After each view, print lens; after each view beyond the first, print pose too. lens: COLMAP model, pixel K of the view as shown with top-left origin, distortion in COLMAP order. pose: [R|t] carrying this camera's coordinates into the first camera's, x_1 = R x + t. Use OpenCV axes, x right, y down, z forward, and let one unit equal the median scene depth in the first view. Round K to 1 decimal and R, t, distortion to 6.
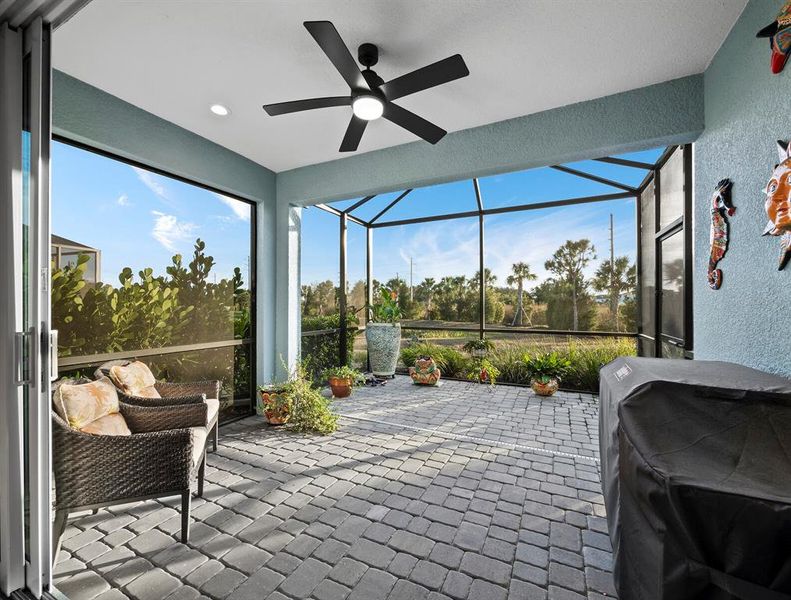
lens RADIAL K [[337.5, 0, 395.7], [0, 337.5, 304.9], [0, 0, 1]] dist [-0.000385, -0.000013]
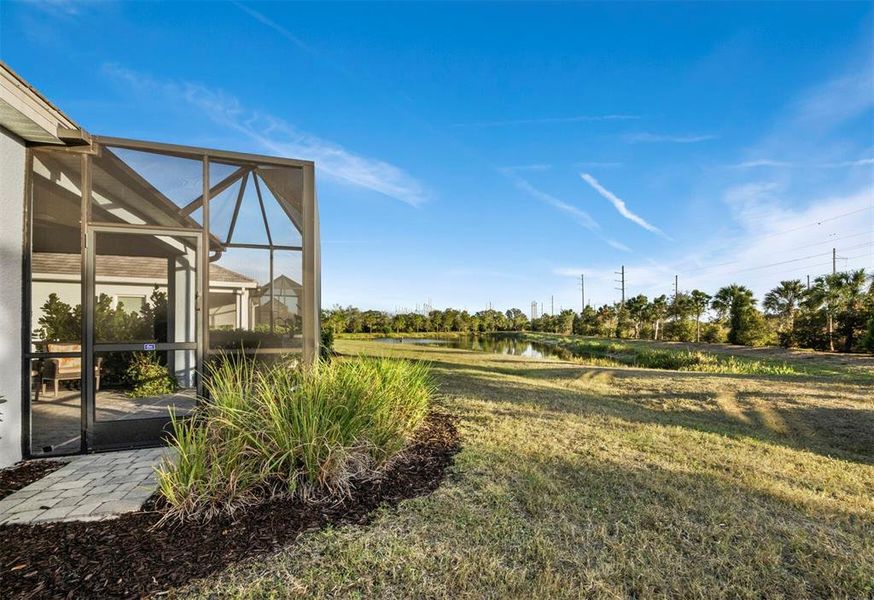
lens RADIAL K [[368.1, 0, 441.3], [0, 368.1, 325.3], [0, 0, 1]] dist [0.001351, 0.000108]
pose [[0.684084, -0.009120, -0.729347, 0.258115], [0.005542, 0.999958, -0.007306, 0.007168], [0.729383, 0.000956, 0.684105, 0.108545]]
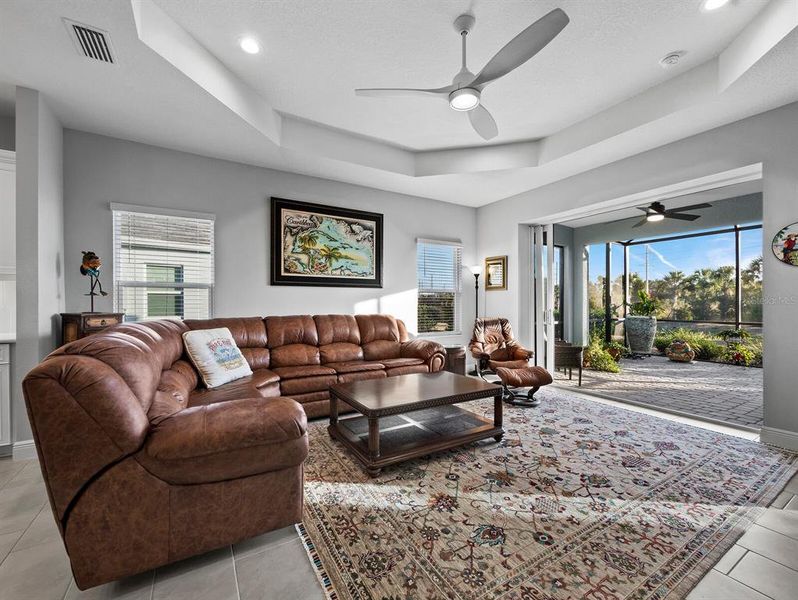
lens RADIAL K [[339.2, 0, 402.3], [0, 339.2, 304.1], [0, 0, 1]] dist [-0.002797, -0.000179]
pose [[0.838765, 0.003350, -0.544484, -0.022089], [-0.001148, 0.999990, 0.004383, -0.000095], [0.544493, -0.003051, 0.838760, -0.151294]]
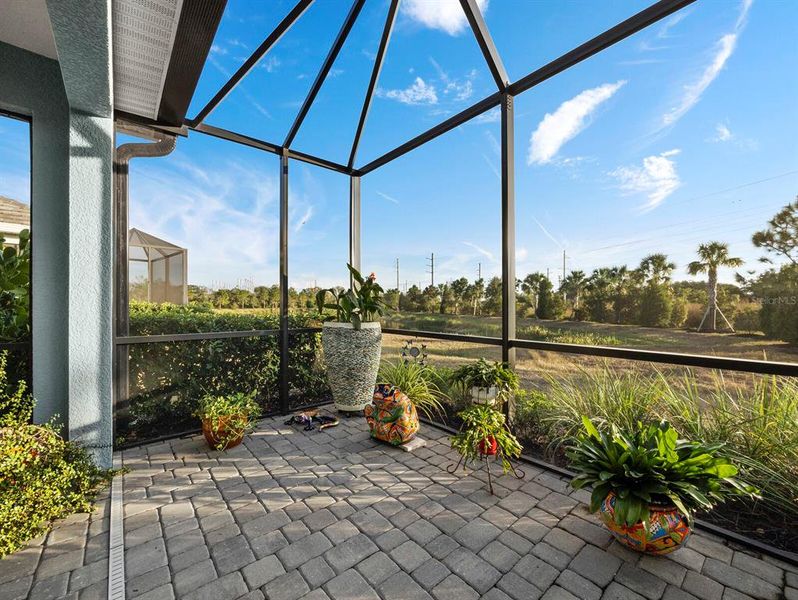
lens RADIAL K [[336.3, 0, 401.2], [0, 336.3, 303.1], [0, 0, 1]] dist [-0.004657, -0.000110]
pose [[0.914491, -0.000902, -0.404605, 0.063195], [-0.000149, 0.999997, -0.002564, 0.004510], [0.404606, 0.002405, 0.914488, 0.105524]]
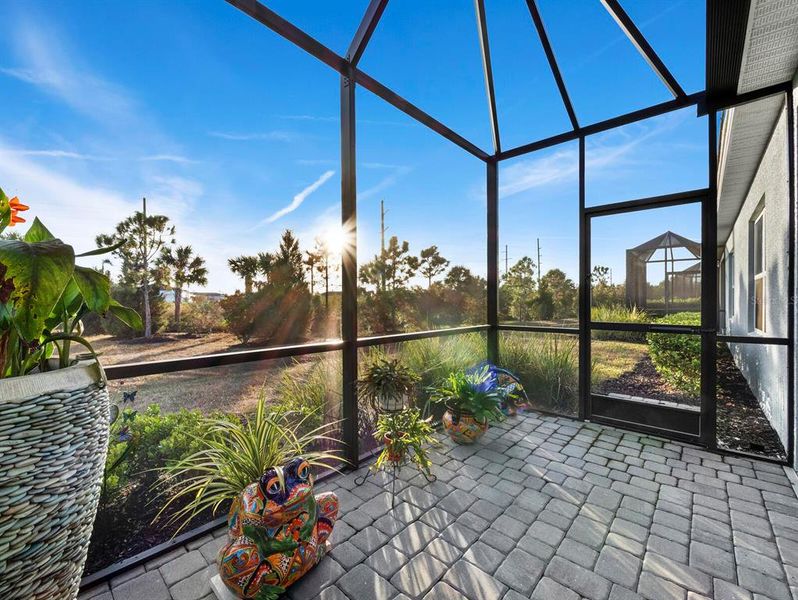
lens RADIAL K [[337.0, 0, 399.0], [0, 337.0, 300.0], [0, 0, 1]] dist [0.000757, 0.000191]
pose [[0.278032, 0.004313, 0.960562, -0.028374], [0.000545, 0.999989, -0.004648, 0.004234], [-0.960572, 0.001816, 0.278027, 0.168317]]
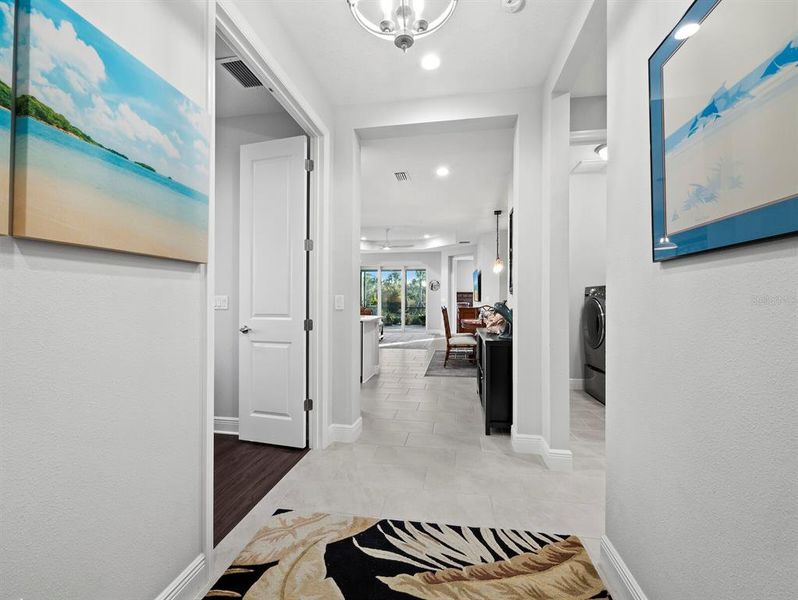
lens RADIAL K [[337.0, 0, 399.0], [0, 337.0, 300.0], [0, 0, 1]] dist [0.000757, 0.000191]
pose [[0.958650, 0.002940, 0.284574, -0.130385], [-0.003613, 0.999992, 0.001840, 0.000126], [-0.284566, -0.002793, 0.958652, -0.361898]]
